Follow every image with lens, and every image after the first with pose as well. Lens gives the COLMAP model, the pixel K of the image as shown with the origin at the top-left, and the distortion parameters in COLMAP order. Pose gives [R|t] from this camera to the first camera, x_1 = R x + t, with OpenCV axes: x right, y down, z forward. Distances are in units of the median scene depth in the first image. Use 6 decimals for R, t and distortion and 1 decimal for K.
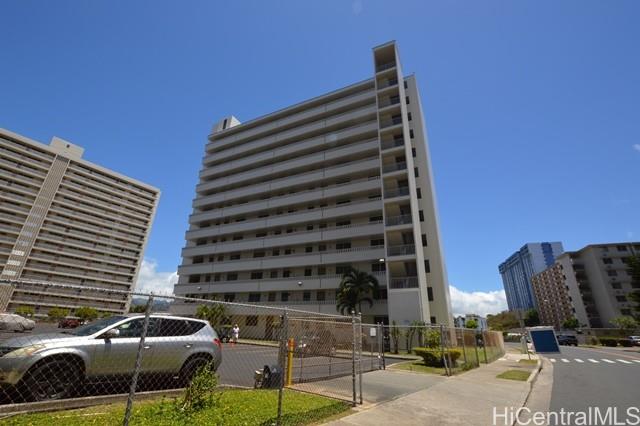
lens RADIAL K [[292.1, 0, 320.0], [0, 292.1, 213.0], [0, 0, 1]] dist [-0.048410, 0.018109]
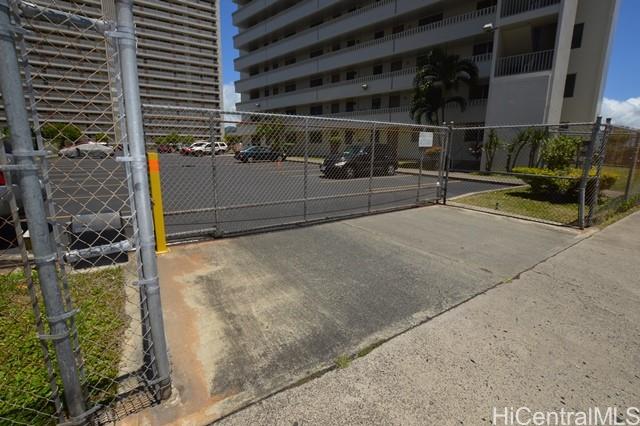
lens RADIAL K [[292.1, 0, 320.0], [0, 292.1, 213.0], [0, 0, 1]] dist [-0.048410, 0.018109]
pose [[0.946884, 0.046855, -0.318145, 0.084172], [0.141494, 0.827709, 0.543025, 0.104708], [0.288774, -0.559198, 0.777115, 0.232321]]
